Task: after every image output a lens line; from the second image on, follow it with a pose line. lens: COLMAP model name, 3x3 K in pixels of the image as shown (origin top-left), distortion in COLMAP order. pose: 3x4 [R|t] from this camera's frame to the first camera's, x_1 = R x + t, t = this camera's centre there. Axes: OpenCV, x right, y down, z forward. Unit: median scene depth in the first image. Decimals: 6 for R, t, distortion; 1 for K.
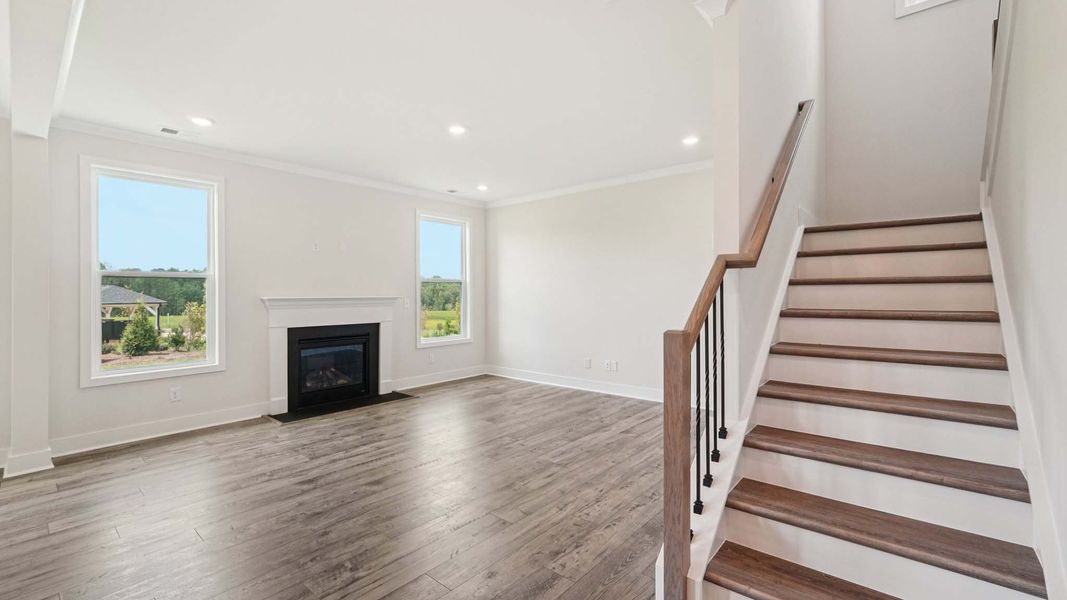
lens RADIAL K [[444.1, 0, 533.5], [0, 444.1, 300.0], [0, 0, 1]] dist [0.000170, 0.000138]
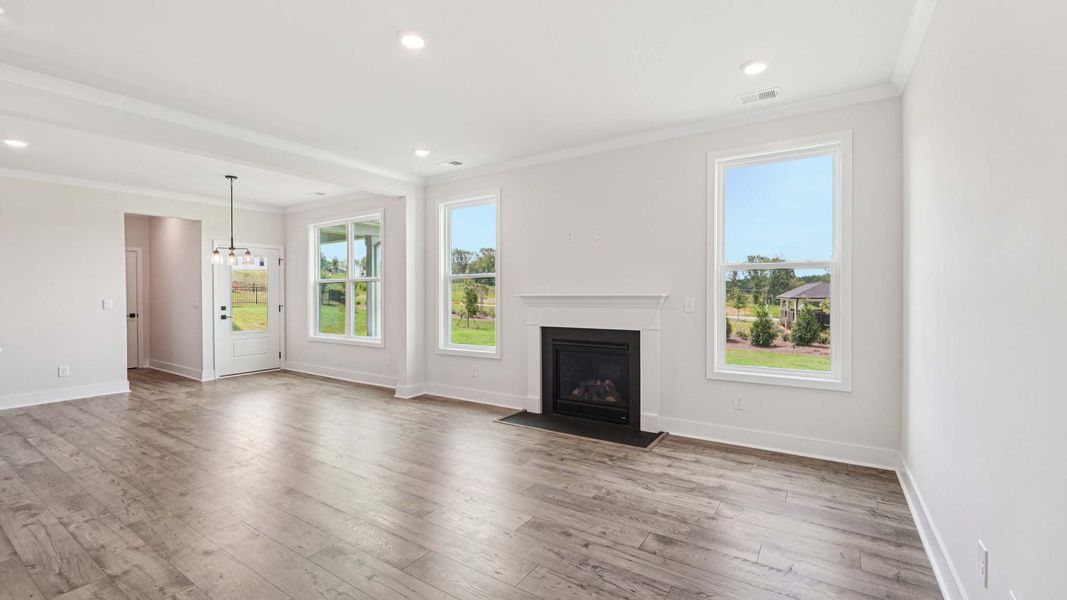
lens RADIAL K [[444.1, 0, 533.5], [0, 444.1, 300.0], [0, 0, 1]] dist [0.000170, 0.000138]
pose [[0.138252, 0.022215, -0.990148, 0.365509], [-0.009773, 0.999730, 0.021066, -0.013634], [0.990349, 0.006764, 0.138432, 0.778897]]
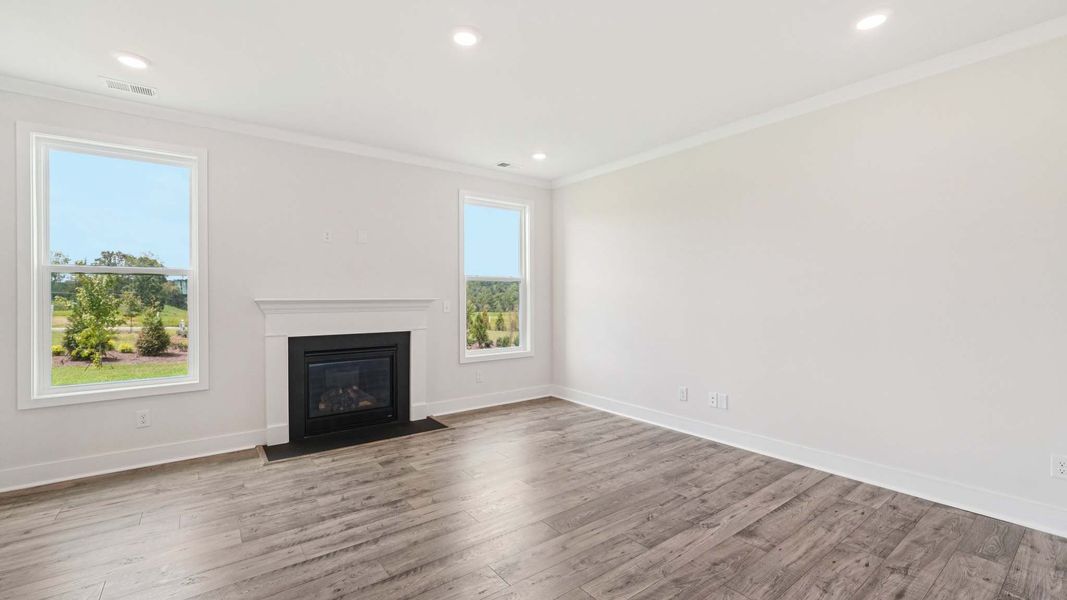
lens RADIAL K [[438.6, 0, 533.5], [0, 438.6, 300.0], [0, 0, 1]] dist [-0.010531, -0.000035]
pose [[0.975793, 0.006799, -0.218589, 0.045444], [-0.007541, 0.999968, -0.002559, -0.005471], [0.218565, 0.004146, 0.975814, 0.298703]]
